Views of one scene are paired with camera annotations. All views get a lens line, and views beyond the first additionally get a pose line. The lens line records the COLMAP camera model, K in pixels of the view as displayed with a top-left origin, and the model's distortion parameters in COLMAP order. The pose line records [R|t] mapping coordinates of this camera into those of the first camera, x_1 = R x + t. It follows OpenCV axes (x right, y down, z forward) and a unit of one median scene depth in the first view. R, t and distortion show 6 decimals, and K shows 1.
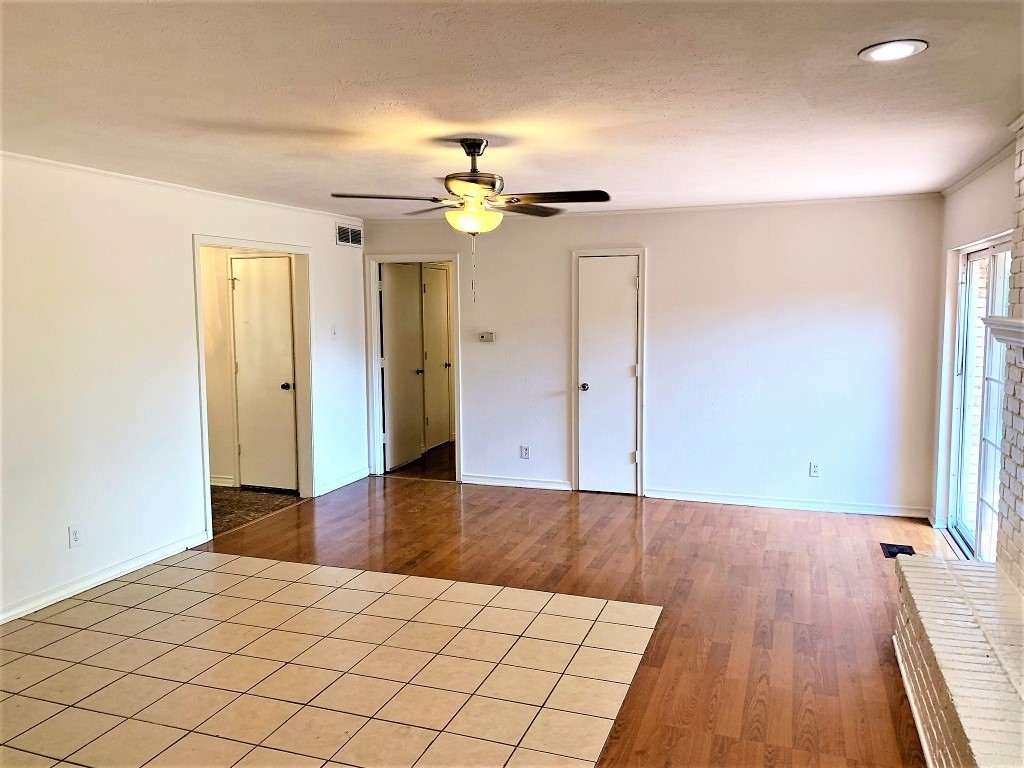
lens RADIAL K [[787.5, 0, 514.3], [0, 787.5, 382.2], [0, 0, 1]] dist [0.063757, -0.030375]
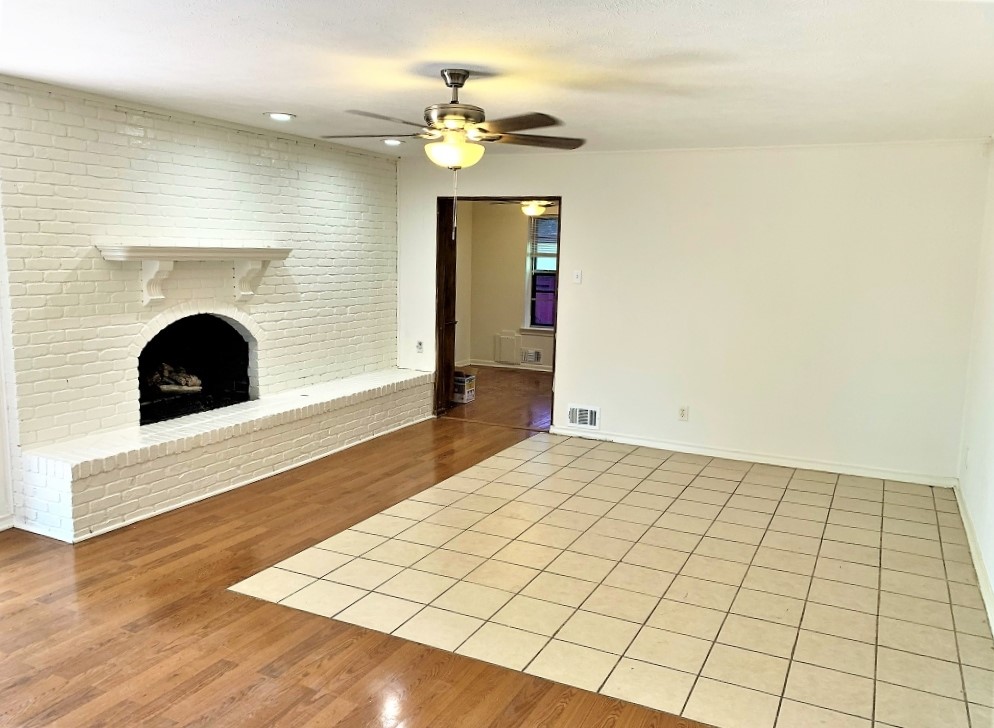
lens RADIAL K [[795.5, 0, 495.4], [0, 795.5, 373.7], [0, 0, 1]] dist [0.071028, -0.135779]
pose [[-0.992175, -0.038214, 0.118865, -0.214892], [-0.006908, 0.967356, 0.253328, -0.181184], [-0.124665, 0.250525, -0.960050, 1.894552]]
